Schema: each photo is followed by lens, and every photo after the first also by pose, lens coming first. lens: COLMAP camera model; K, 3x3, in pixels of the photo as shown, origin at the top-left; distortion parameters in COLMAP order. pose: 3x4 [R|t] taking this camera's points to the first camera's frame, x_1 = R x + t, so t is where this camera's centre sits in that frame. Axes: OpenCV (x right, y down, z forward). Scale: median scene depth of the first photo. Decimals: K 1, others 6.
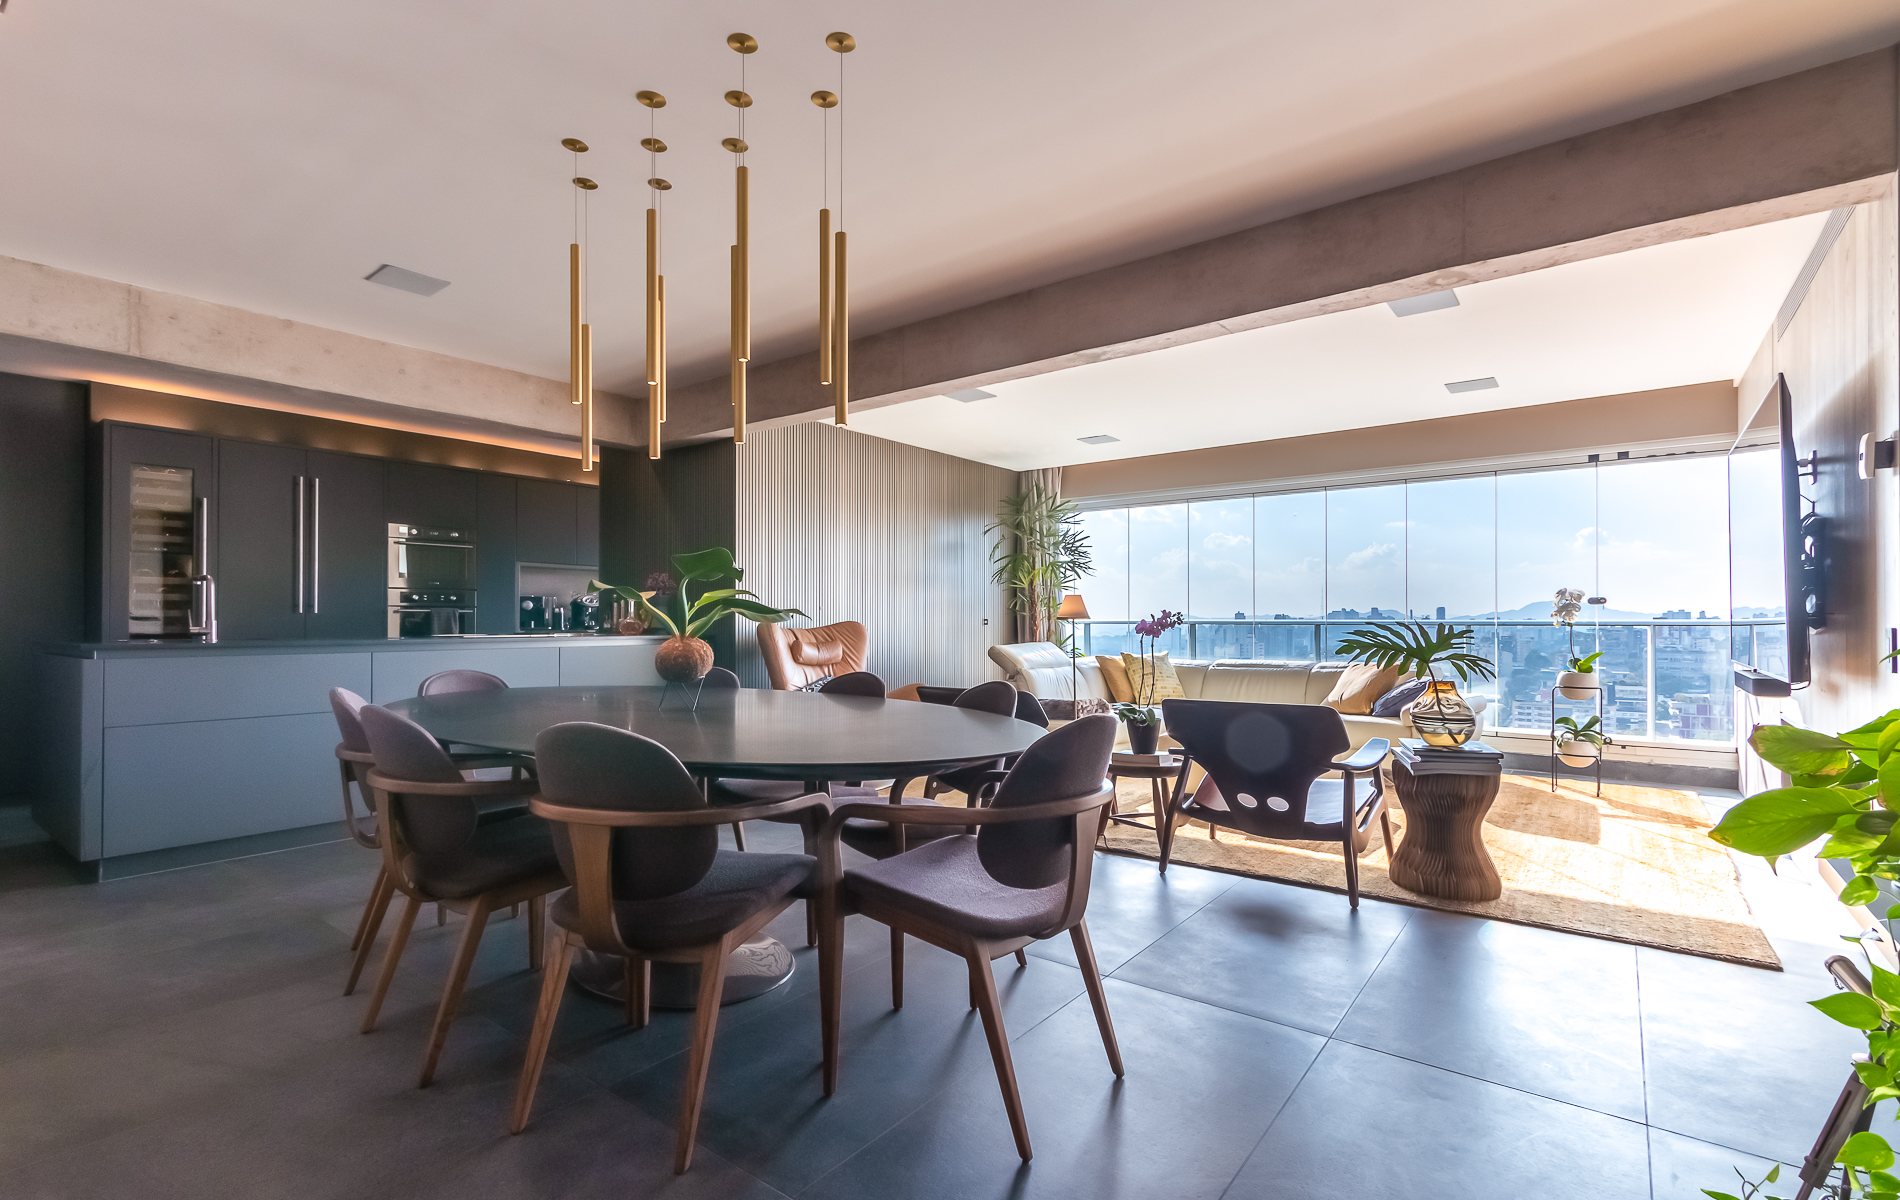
lens RADIAL K [[873.2, 0, 943.8], [0, 873.2, 614.4], [0, 0, 1]] dist [0.009970, -0.002279]
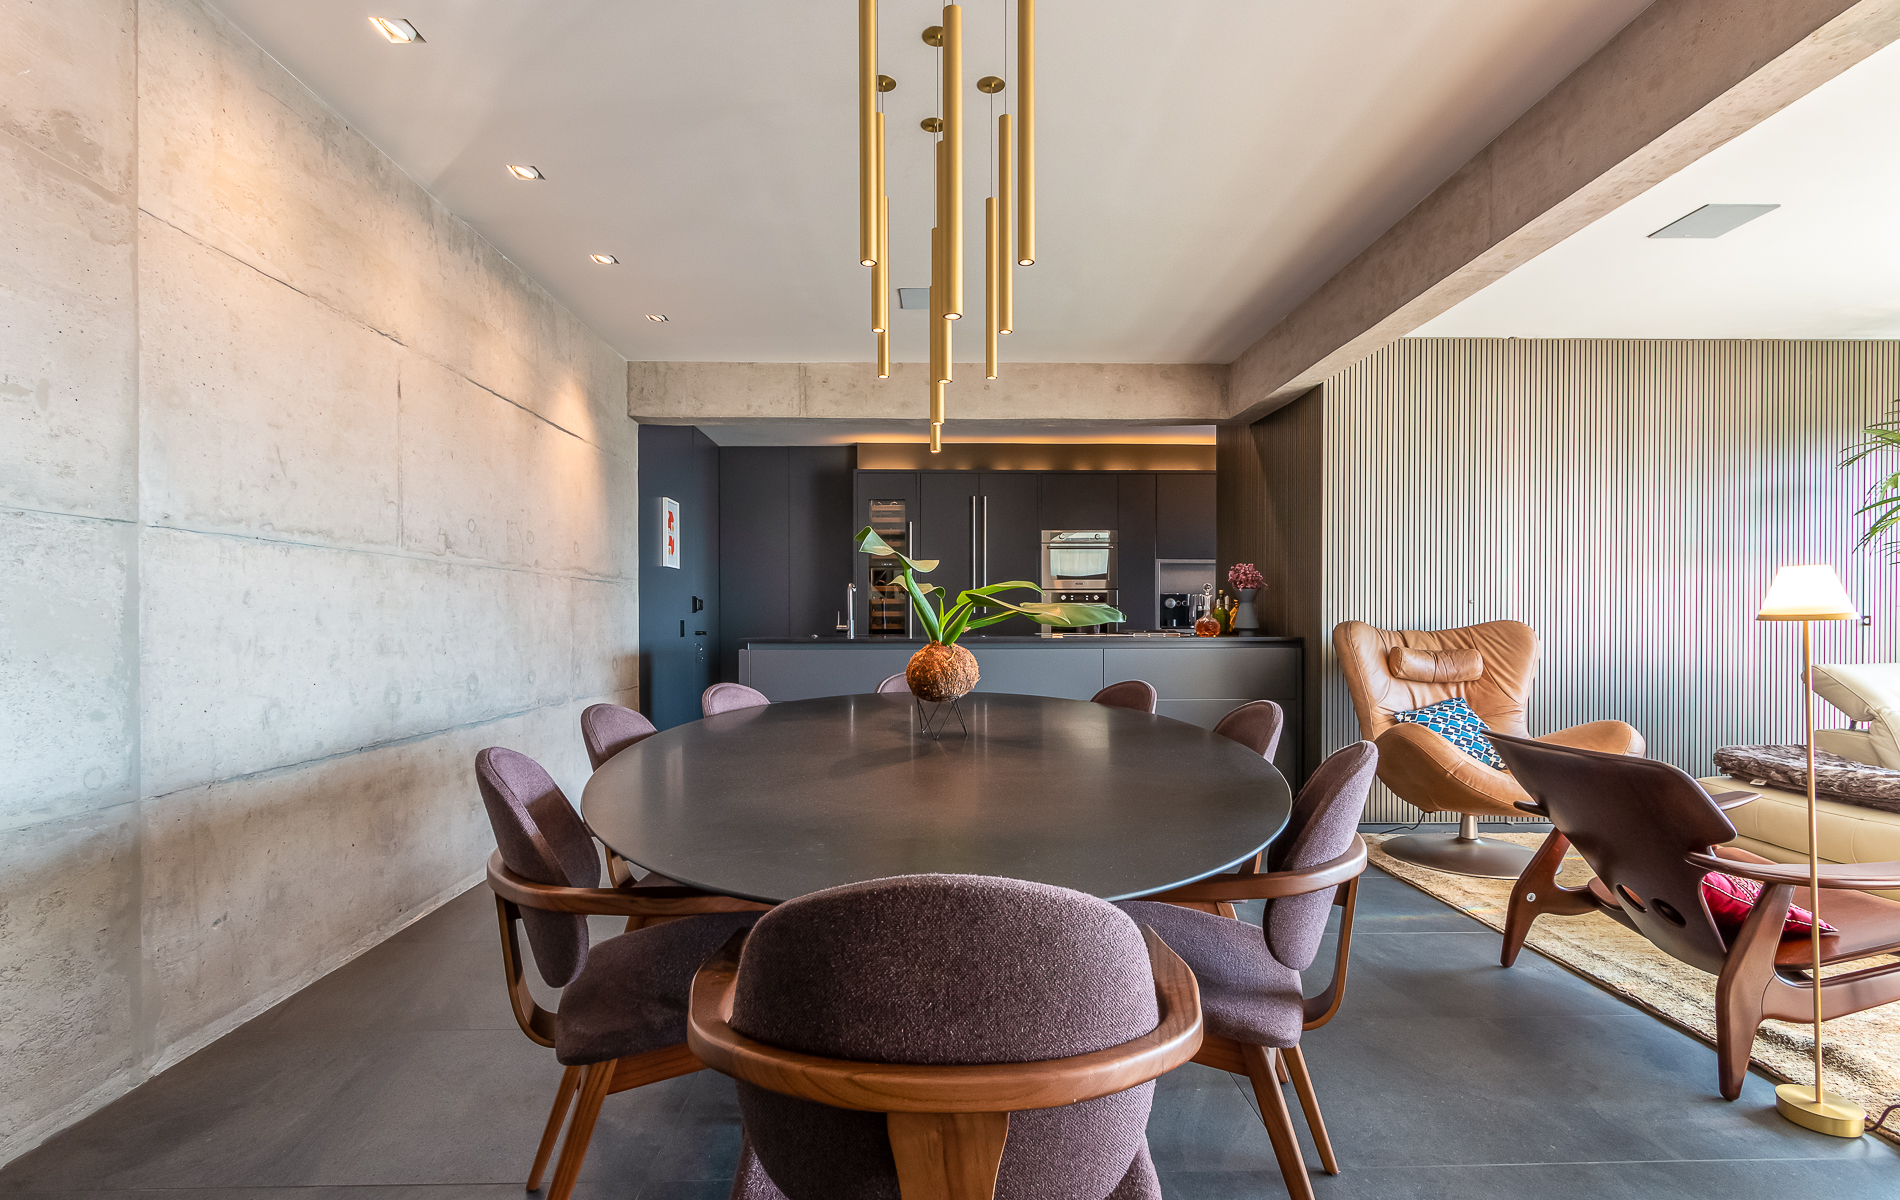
lens RADIAL K [[873.2, 0, 946.1], [0, 873.2, 626.5], [0, 0, 1]] dist [0.009970, -0.002279]
pose [[0.633906, 0.006823, -0.773380, 0.207196], [0.007744, 0.999855, 0.015169, -0.001847], [0.773371, -0.015604, 0.633761, 0.325231]]
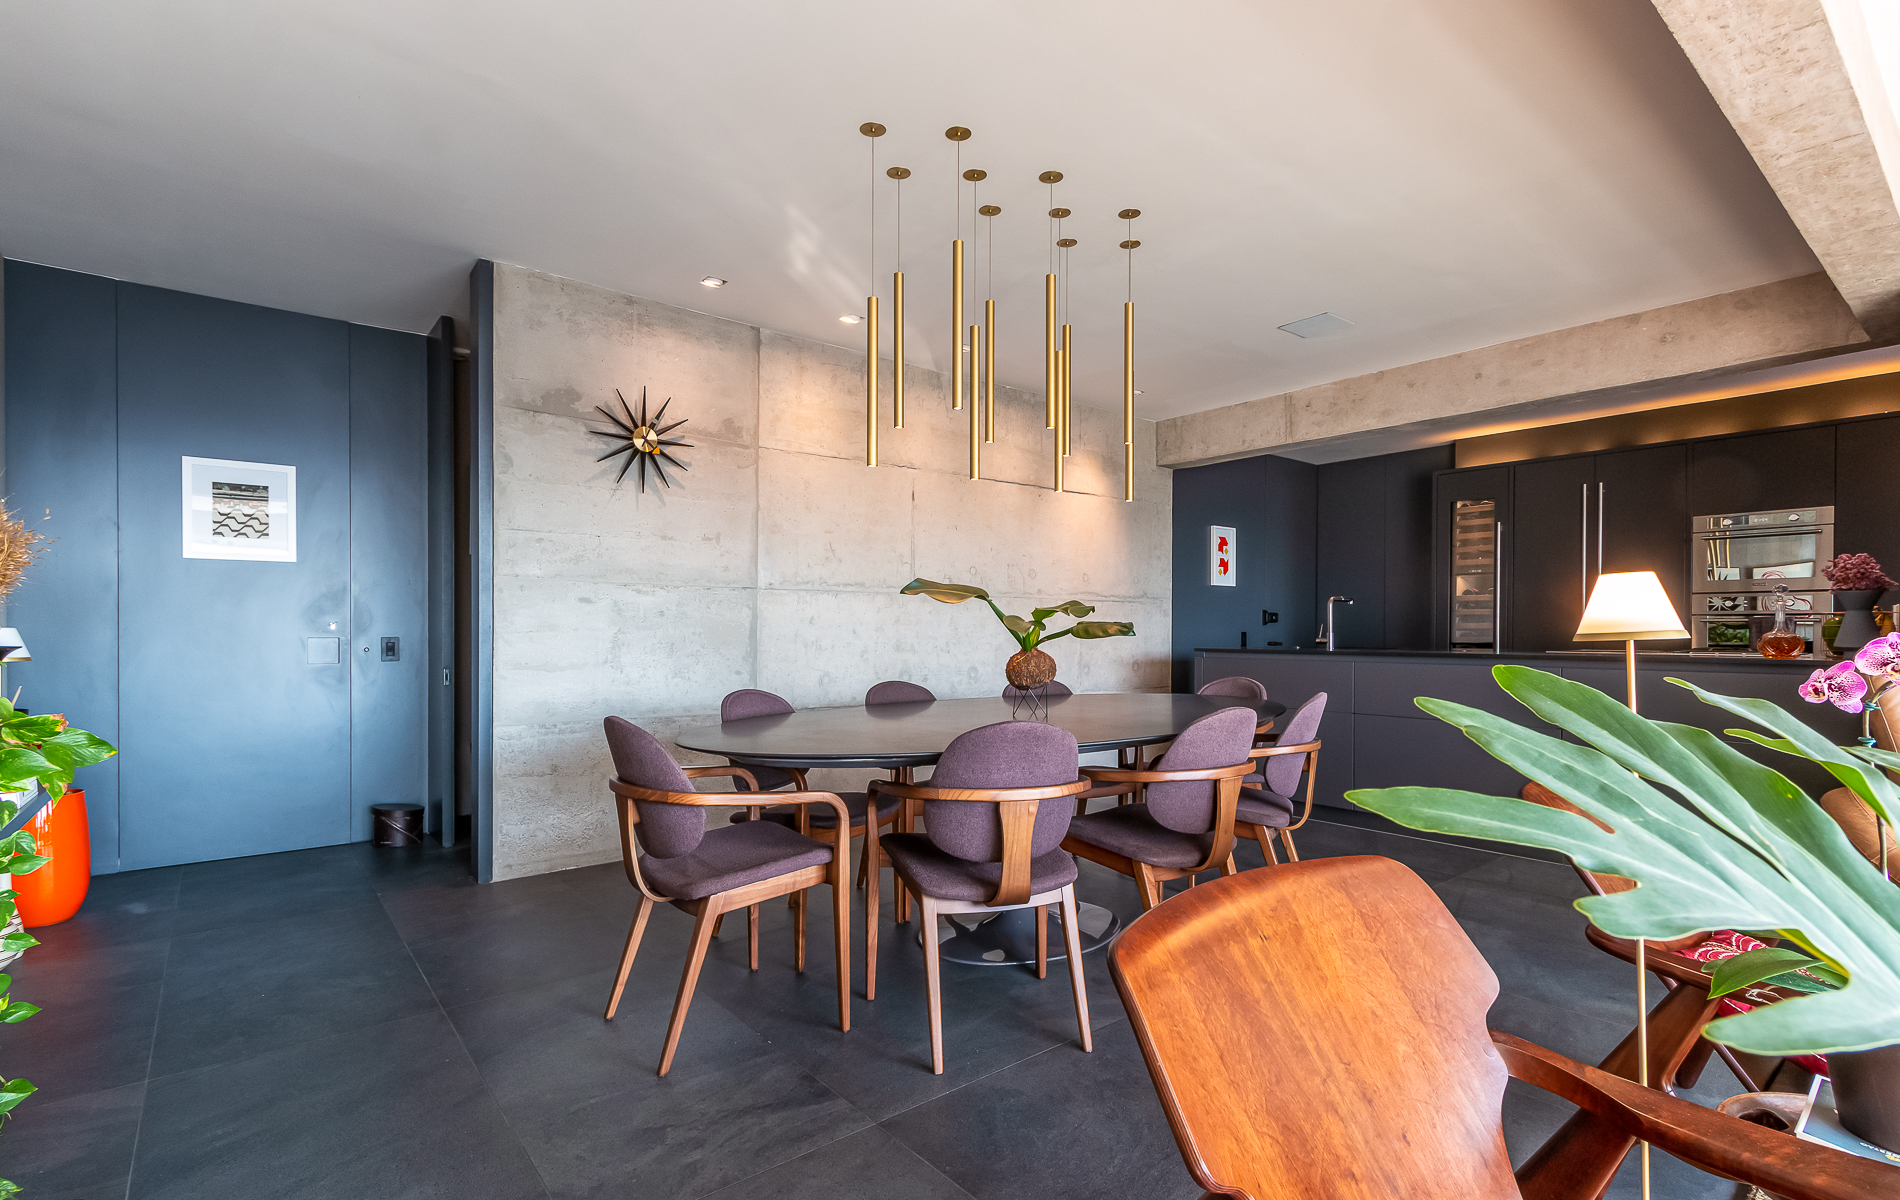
lens RADIAL K [[873.2, 0, 932.8], [0, 873.2, 633.2], [0, 0, 1]] dist [0.009970, -0.002279]
pose [[-0.236634, 0.006961, -0.971574, 0.539807], [0.007165, 0.999960, 0.005419, -0.003647], [0.971573, -0.005679, -0.236674, 0.746182]]
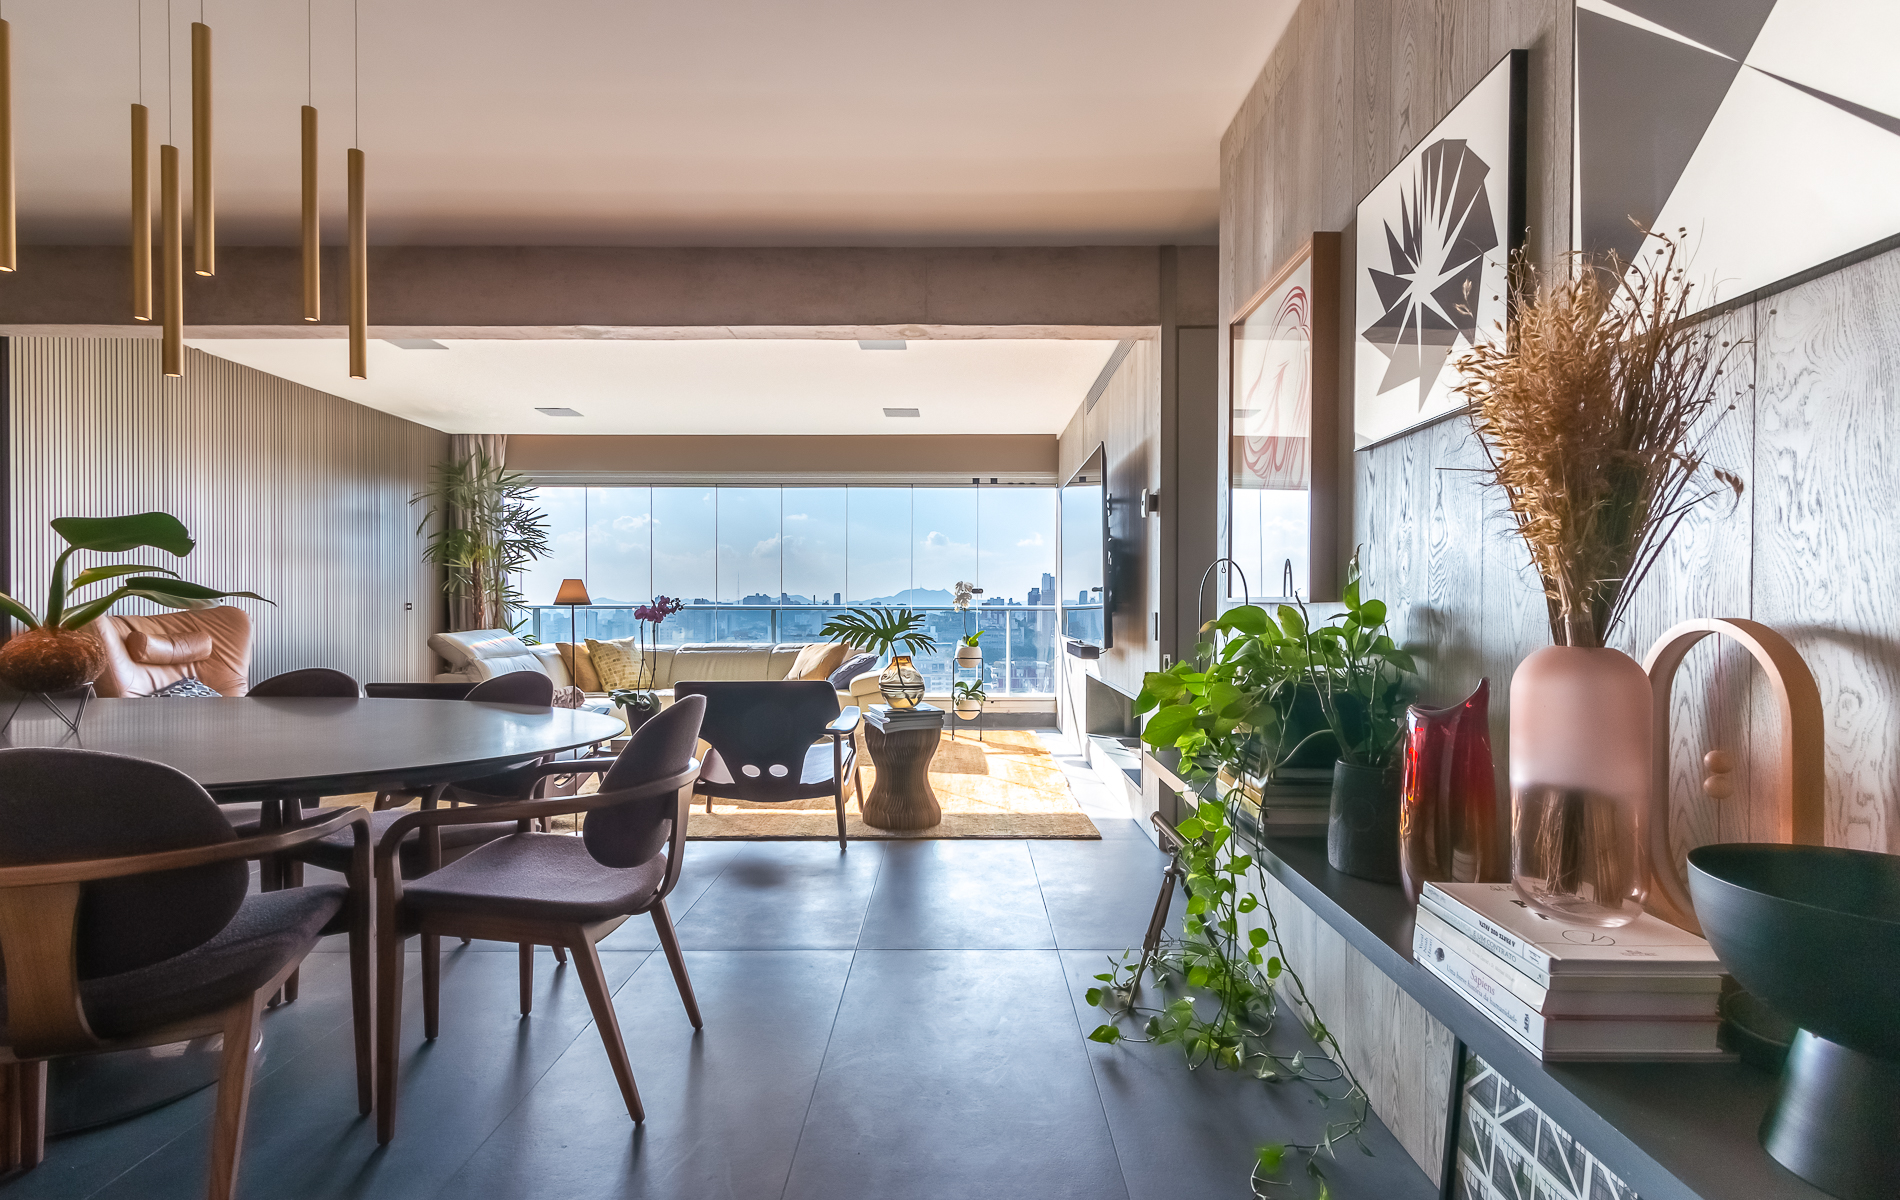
lens RADIAL K [[873.2, 0, 972.4], [0, 873.2, 613.6], [0, 0, 1]] dist [0.009970, -0.002279]
pose [[0.787679, -0.003555, 0.616076, -0.090998], [-0.006936, 0.999869, 0.014638, -0.001730], [-0.616047, -0.015803, 0.787551, -0.024852]]
